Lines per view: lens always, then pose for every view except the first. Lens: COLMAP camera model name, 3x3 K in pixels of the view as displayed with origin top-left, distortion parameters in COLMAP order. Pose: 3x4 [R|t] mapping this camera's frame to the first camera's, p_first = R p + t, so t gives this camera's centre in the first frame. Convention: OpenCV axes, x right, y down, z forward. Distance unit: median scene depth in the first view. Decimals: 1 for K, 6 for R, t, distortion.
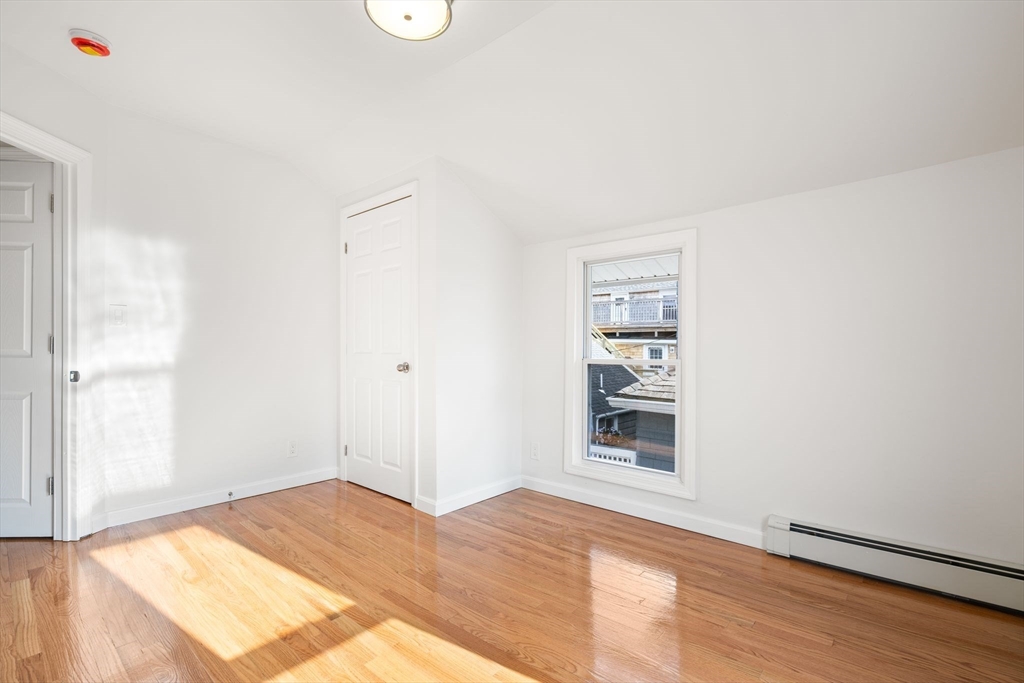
lens RADIAL K [[467.3, 0, 508.6], [0, 467.3, 348.6], [0, 0, 1]] dist [-0.002102, 0.000123]
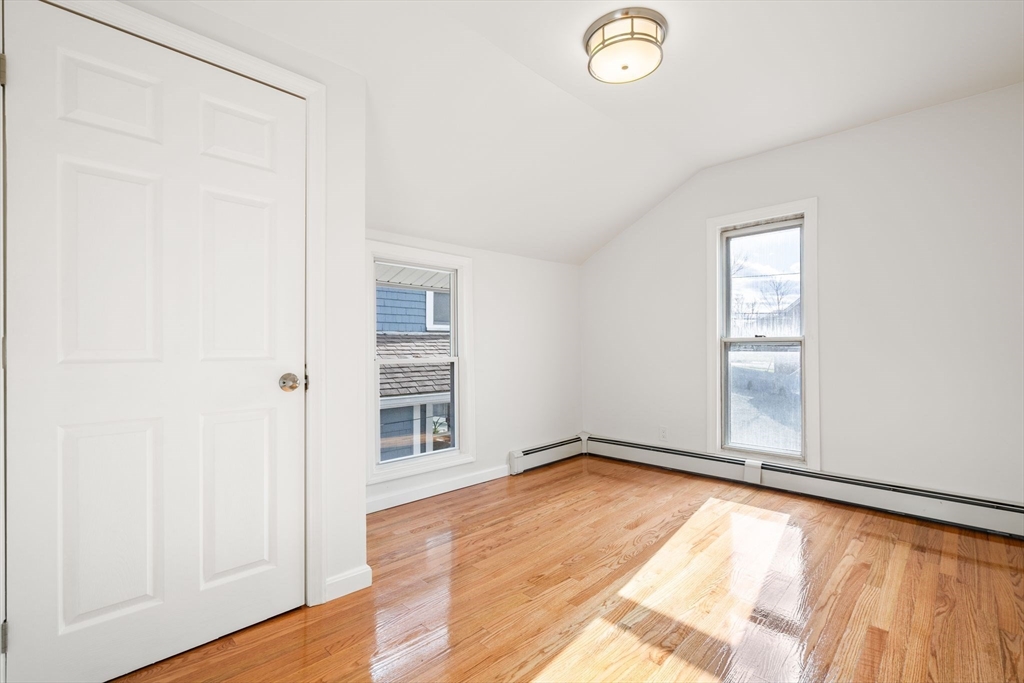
lens RADIAL K [[467.3, 0, 508.6], [0, 467.3, 348.6], [0, 0, 1]] dist [-0.002102, 0.000123]
pose [[0.058158, -0.002298, 0.998305, -0.995507], [0.001944, 0.999996, 0.002188, -0.002480], [-0.998305, 0.001813, 0.058162, 0.872621]]
